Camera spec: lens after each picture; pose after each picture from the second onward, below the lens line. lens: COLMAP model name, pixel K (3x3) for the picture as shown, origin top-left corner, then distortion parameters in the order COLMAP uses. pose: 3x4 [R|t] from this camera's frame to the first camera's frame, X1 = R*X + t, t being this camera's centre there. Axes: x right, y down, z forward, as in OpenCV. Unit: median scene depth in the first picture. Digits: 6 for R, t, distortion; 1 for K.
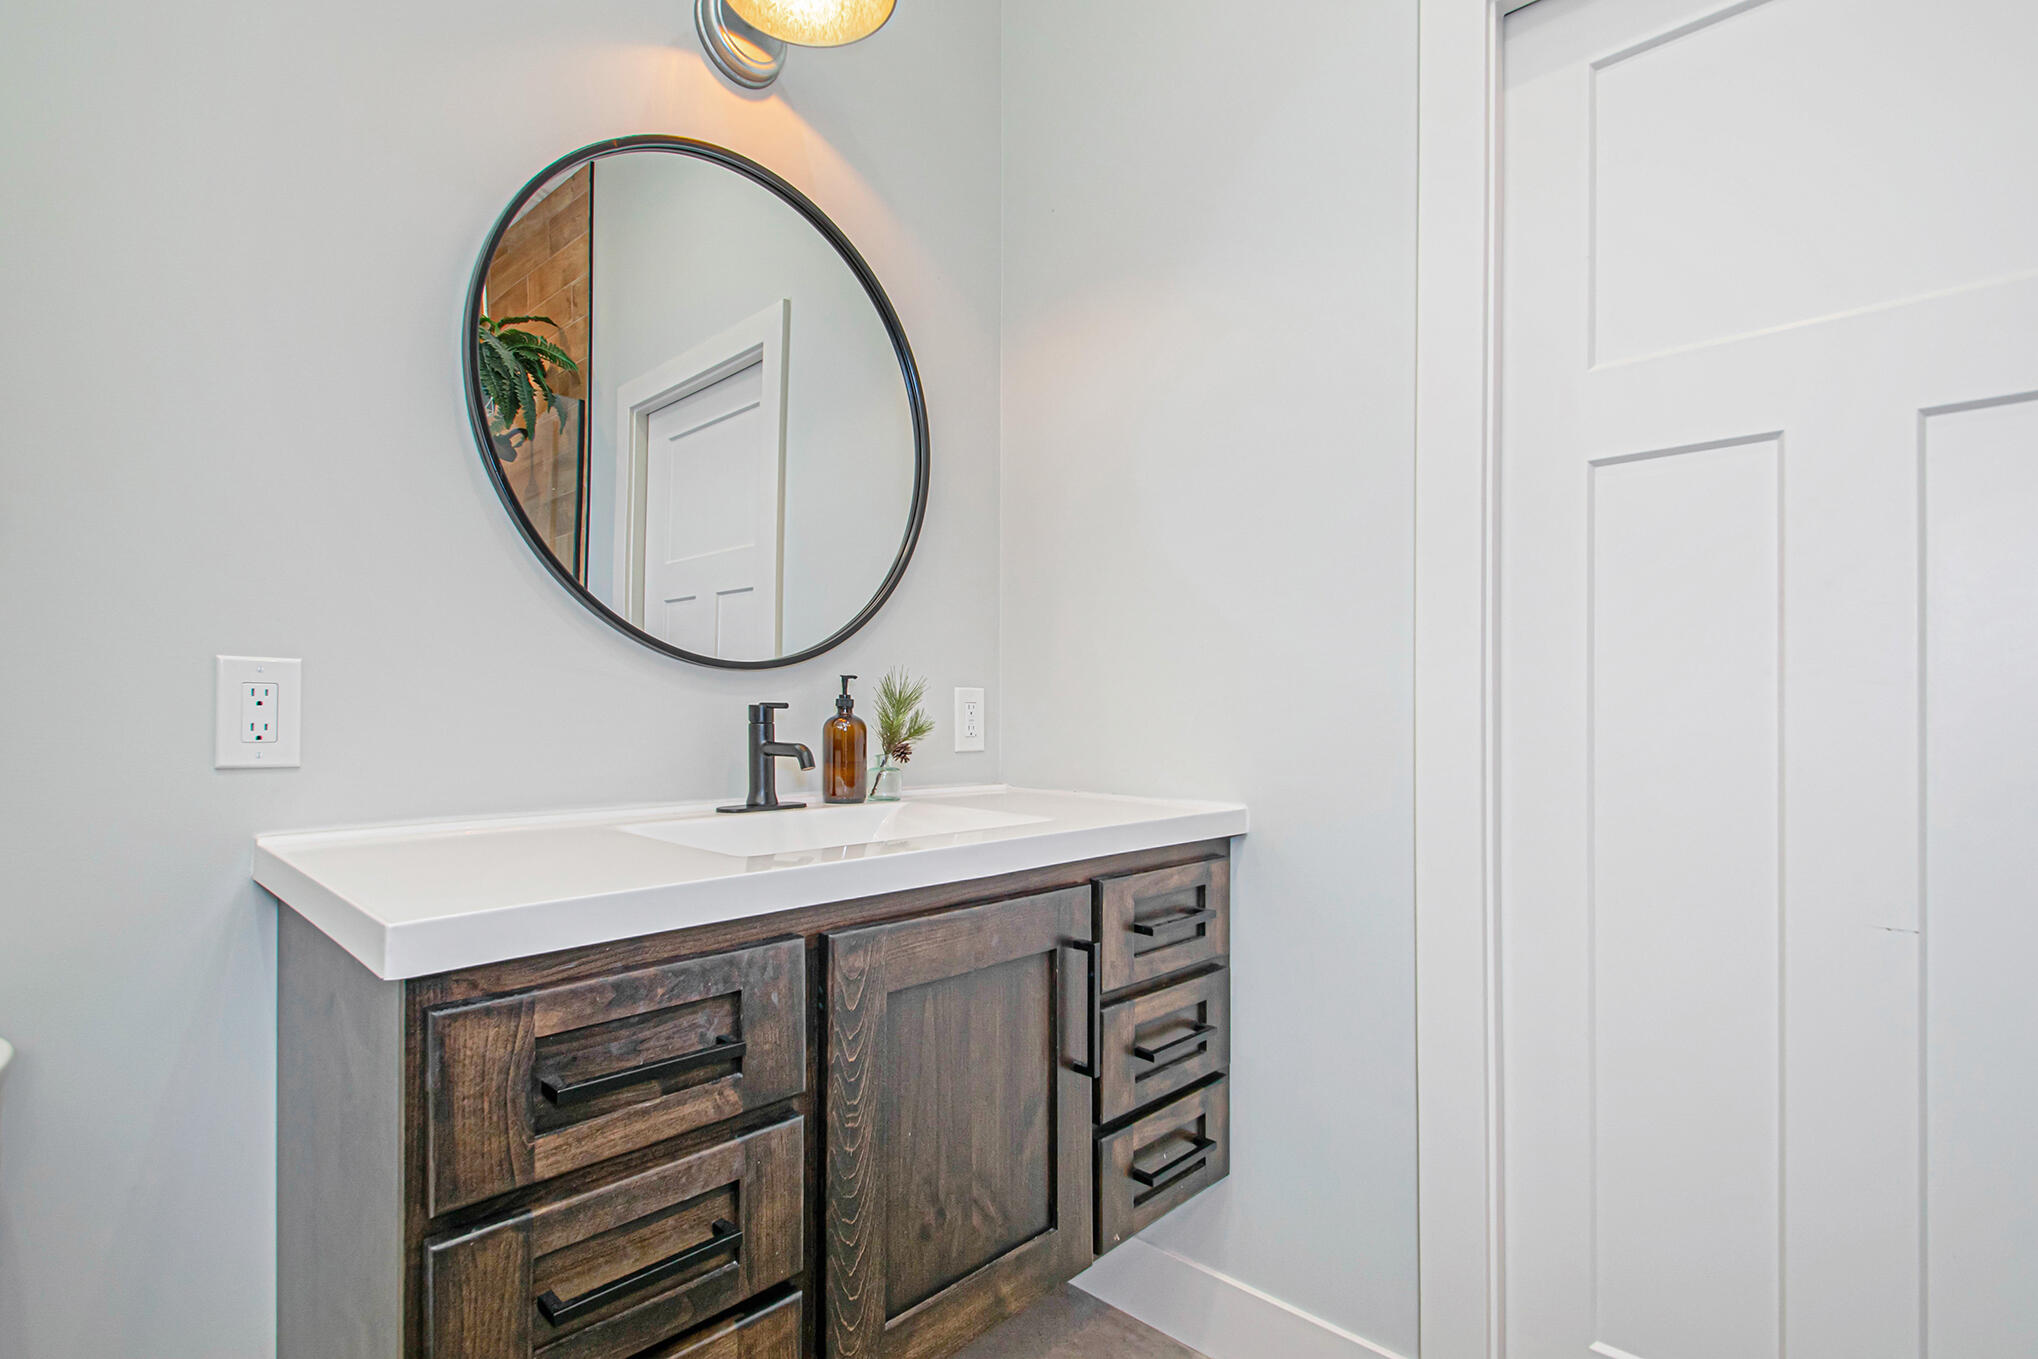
lens RADIAL K [[960.5, 0, 954.7], [0, 960.5, 691.5], [0, 0, 1]] dist [-0.001453, -0.000287]
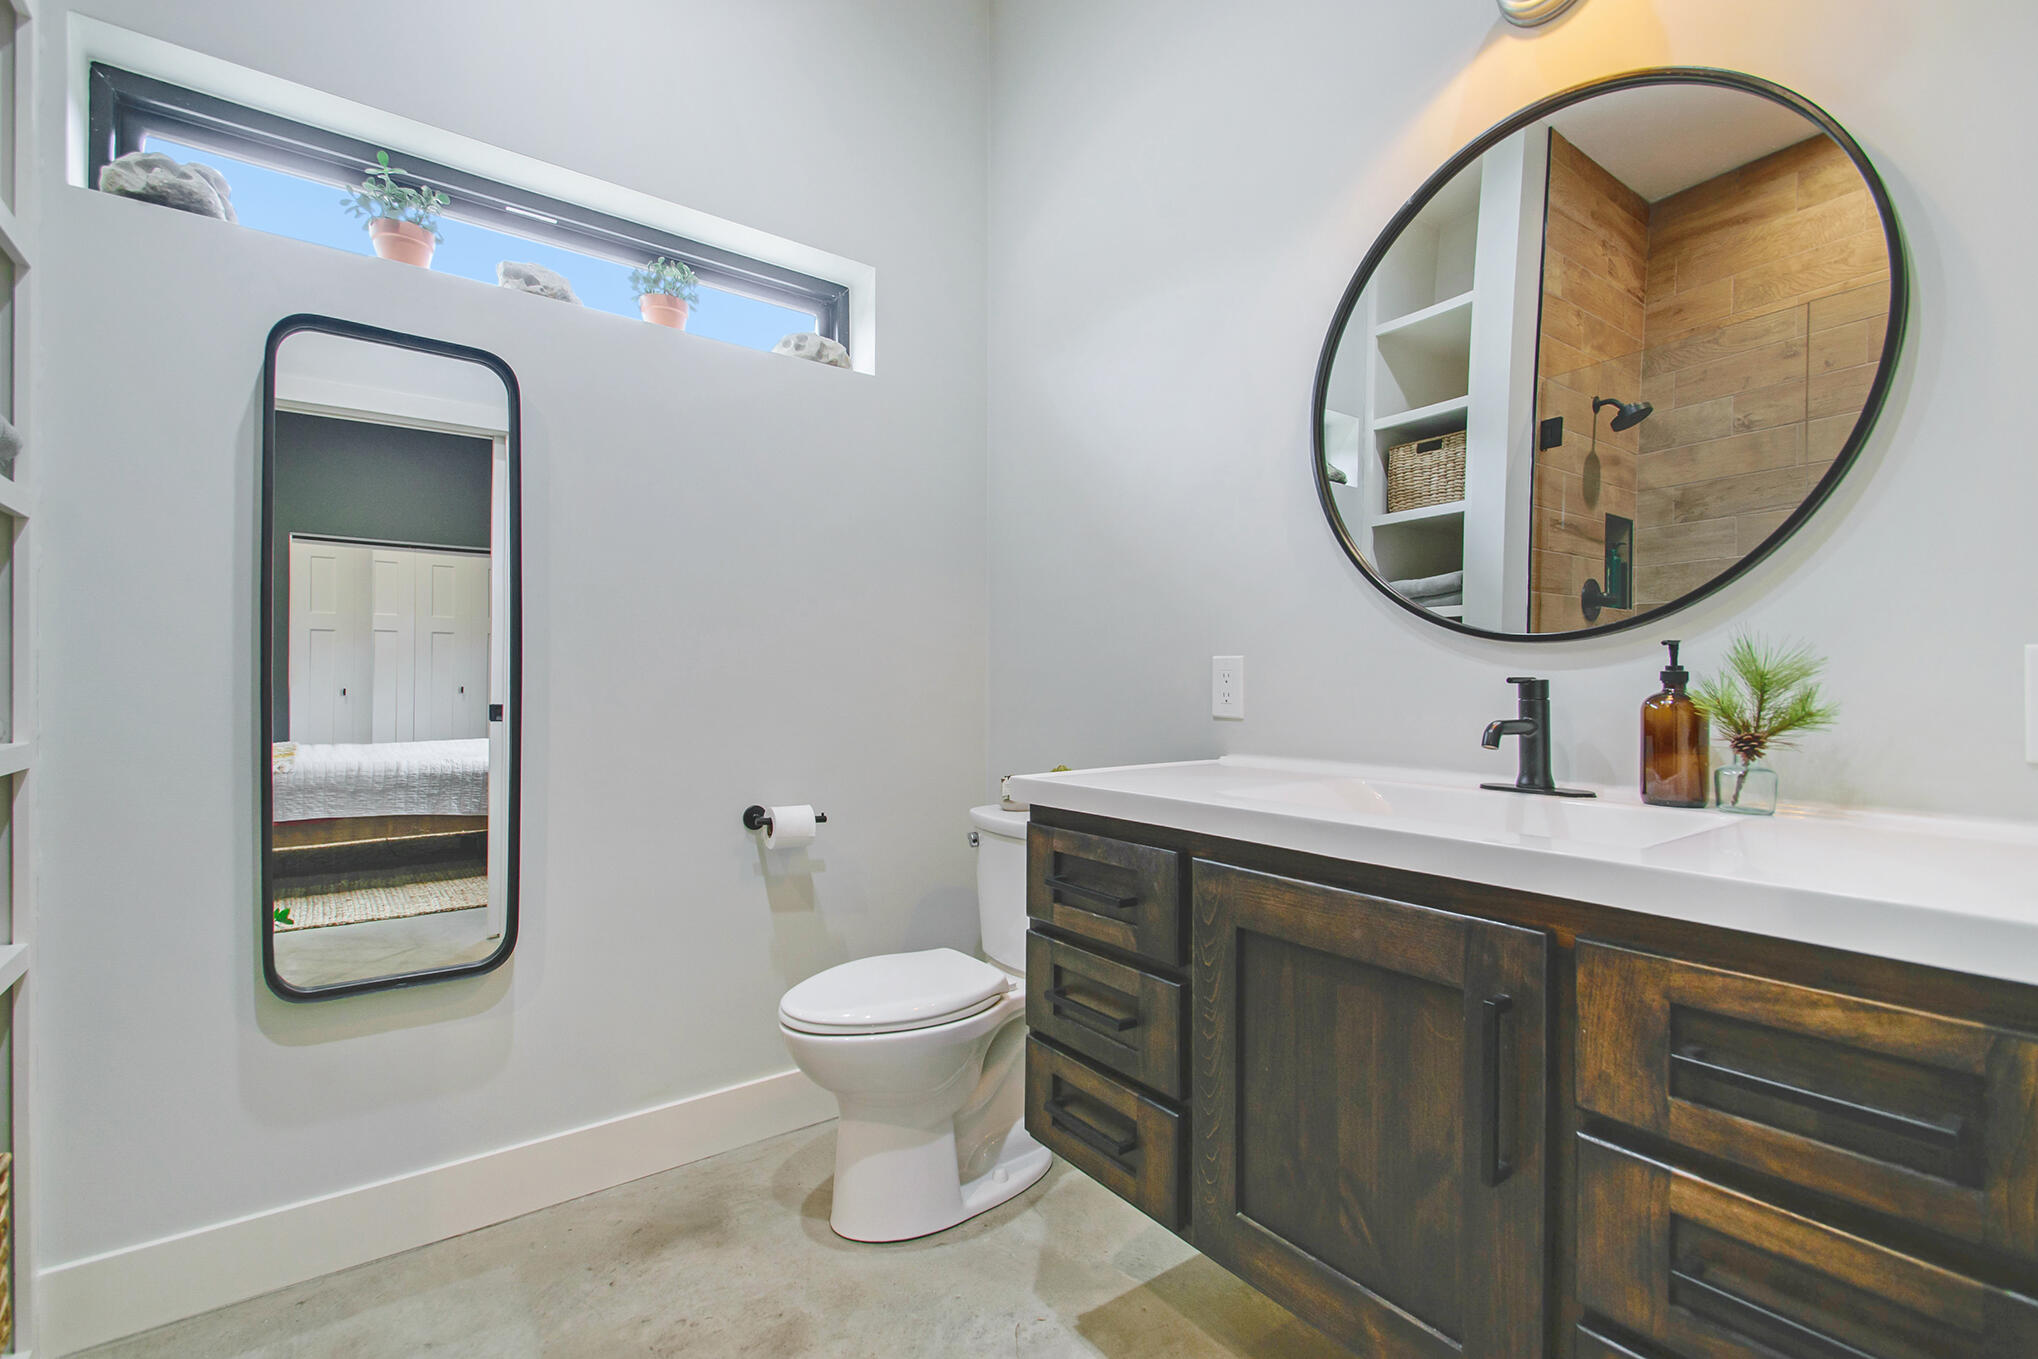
lens RADIAL K [[894.2, 0, 1019.0], [0, 894.2, 679.5], [0, 0, 1]] dist [0.000223, -0.000060]
pose [[-0.132690, -0.011774, -0.991088, 0.930549], [0.012197, 0.999834, -0.013510, 0.024653], [0.991082, -0.013881, -0.132525, 0.794663]]
